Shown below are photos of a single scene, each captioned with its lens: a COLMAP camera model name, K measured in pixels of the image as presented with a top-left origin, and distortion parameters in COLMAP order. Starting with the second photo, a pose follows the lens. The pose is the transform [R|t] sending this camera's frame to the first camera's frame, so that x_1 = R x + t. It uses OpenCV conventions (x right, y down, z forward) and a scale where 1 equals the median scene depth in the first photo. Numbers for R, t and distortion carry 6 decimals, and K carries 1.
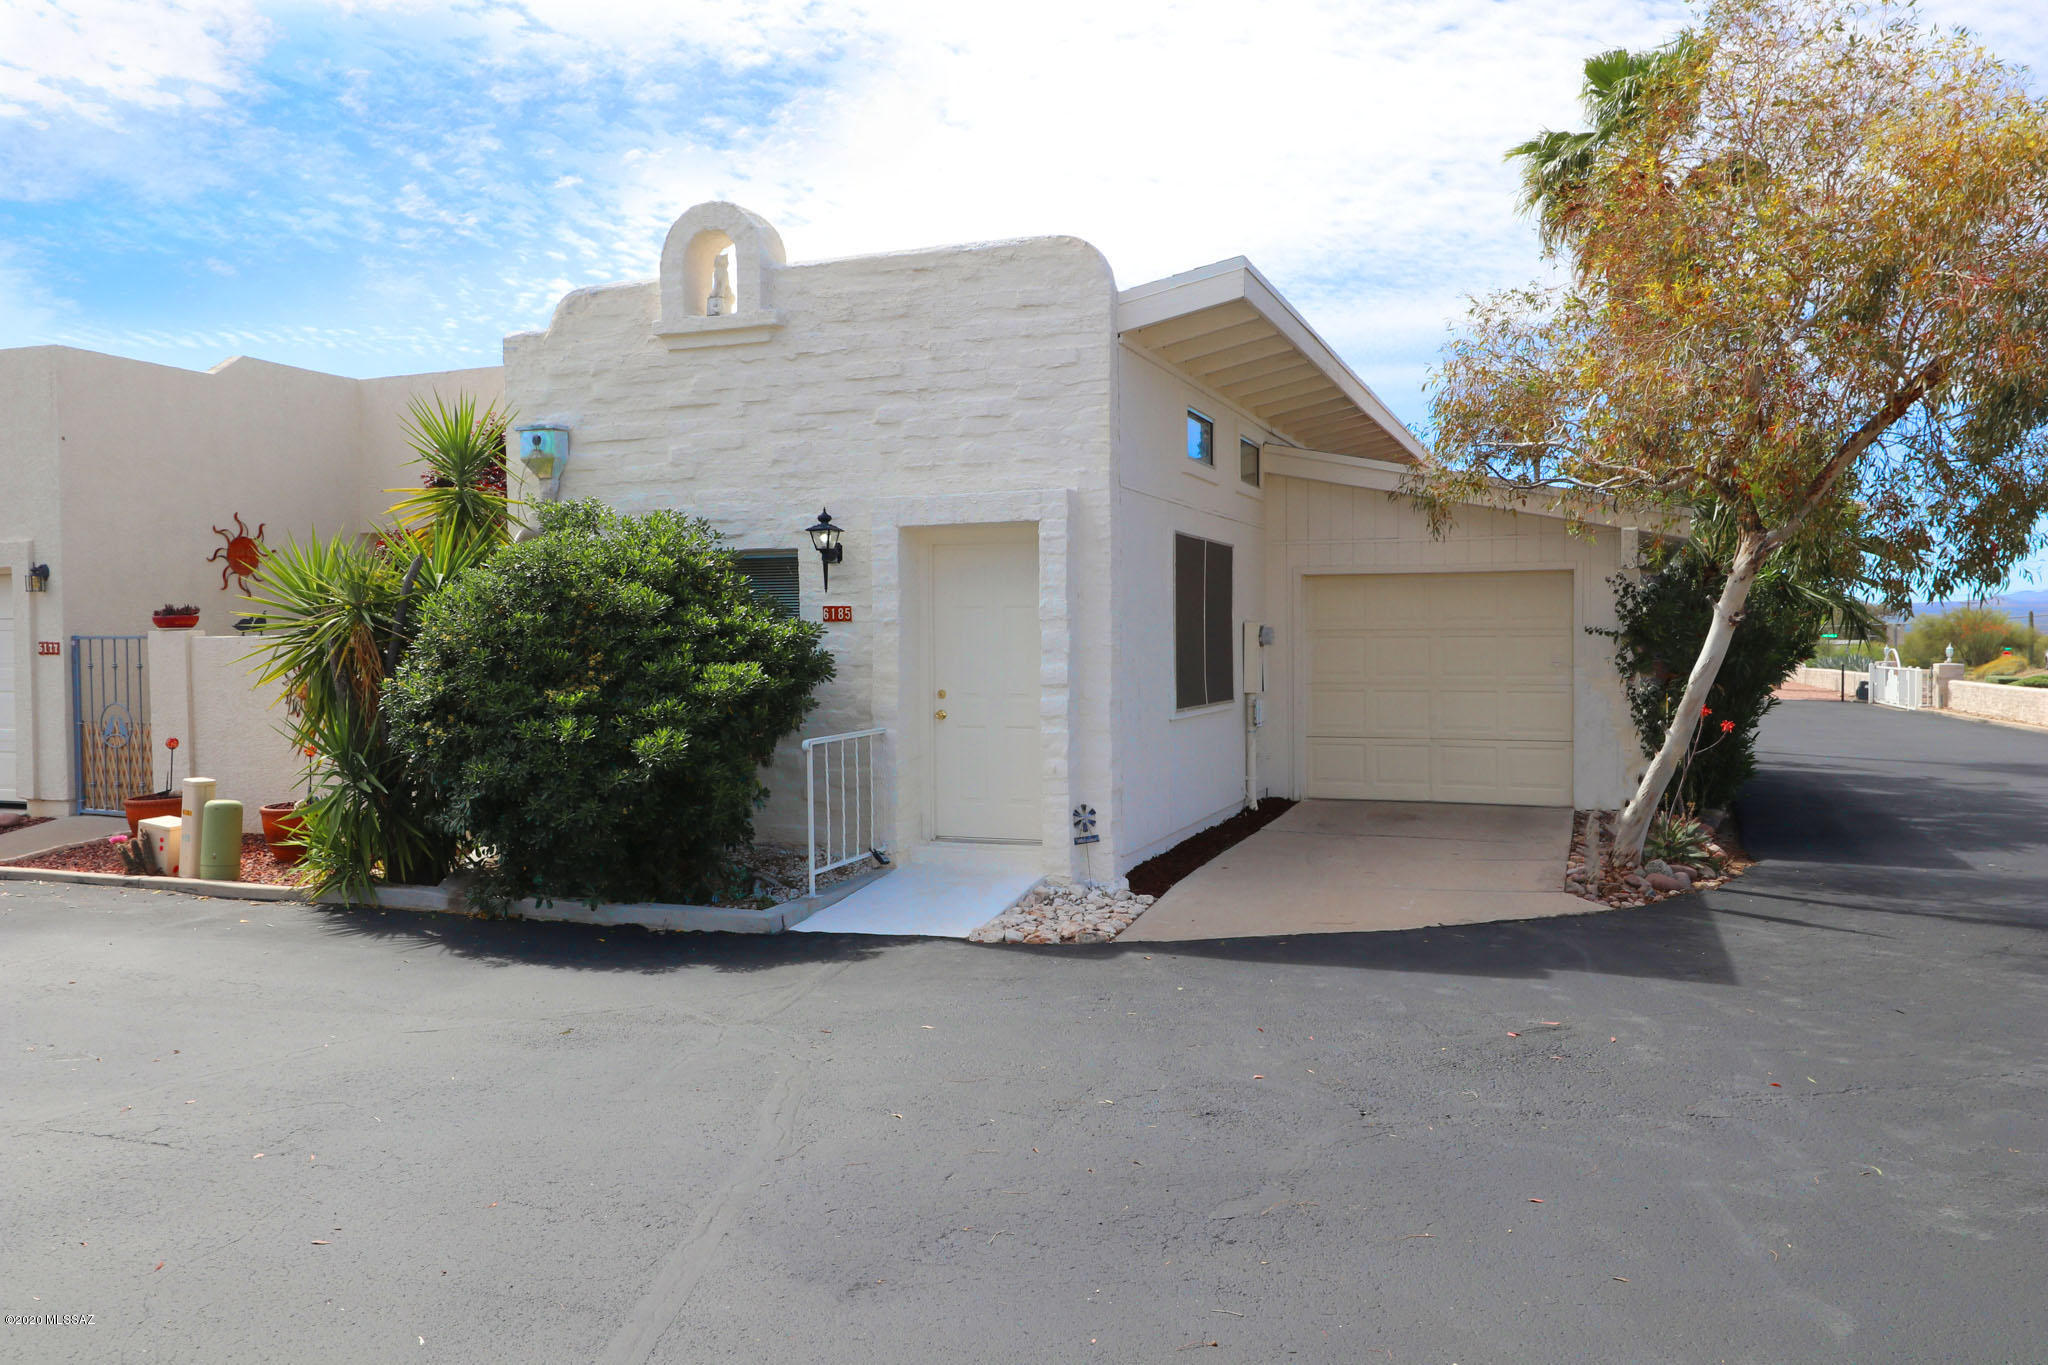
lens RADIAL K [[1561.6, 0, 1024.0], [0, 1561.6, 682.5], [0, 0, 1]] dist [-0.002533, 0.028268]
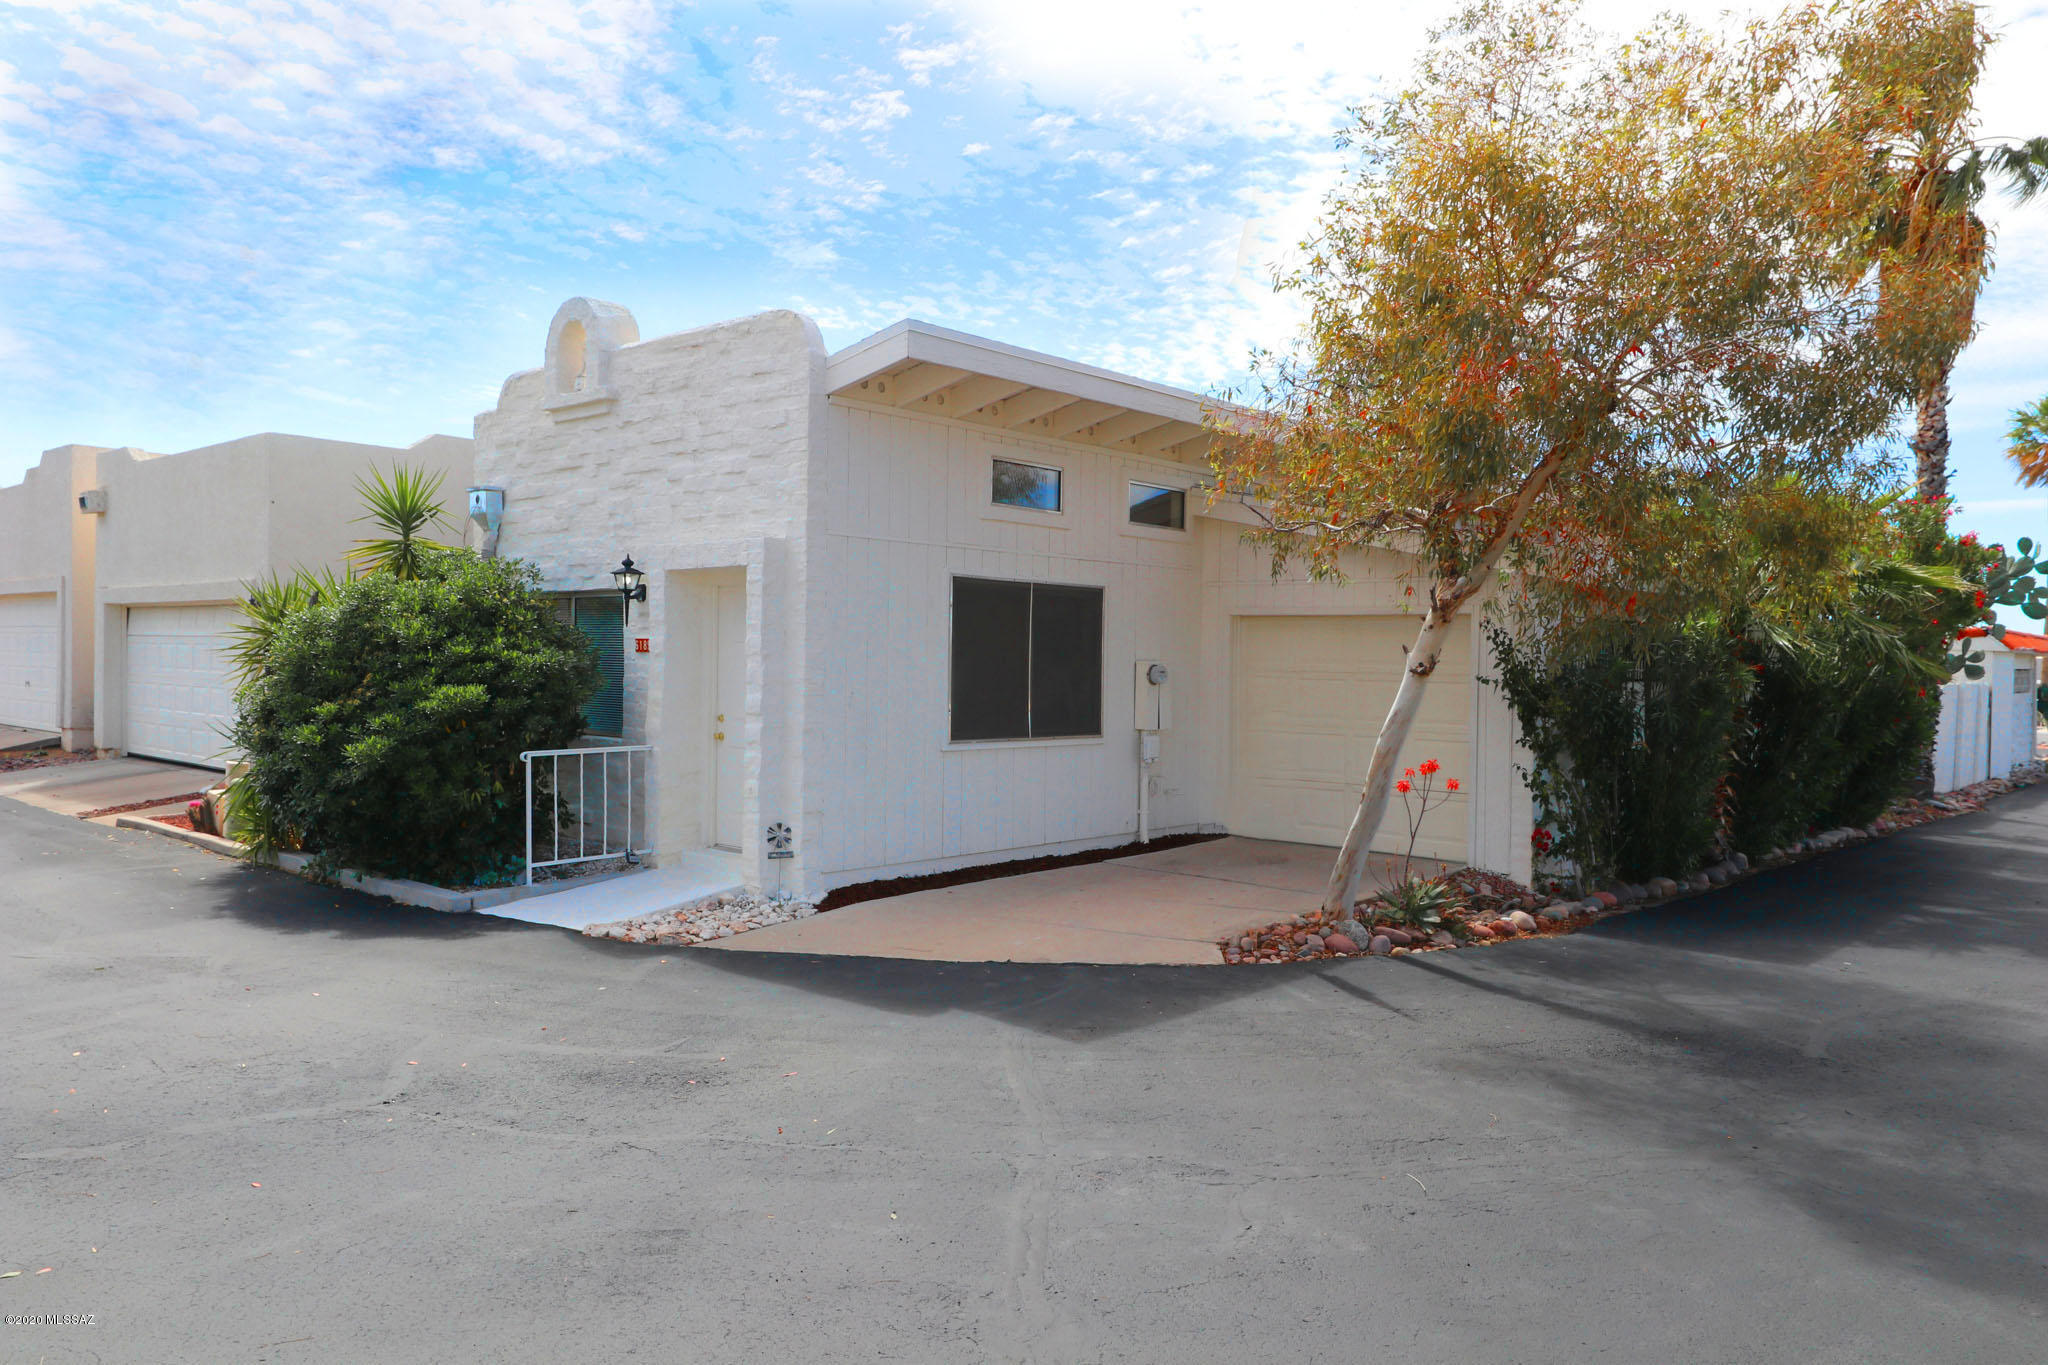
lens RADIAL K [[1448.1, 0, 1024.0], [0, 1448.1, 682.5], [0, 0, 1]] dist [0.002037, 0.000474]
pose [[0.934902, 0.028707, -0.353744, 0.526791], [-0.034506, 0.999353, -0.010096, -0.015532], [0.353225, 0.021645, 0.935288, 0.097077]]
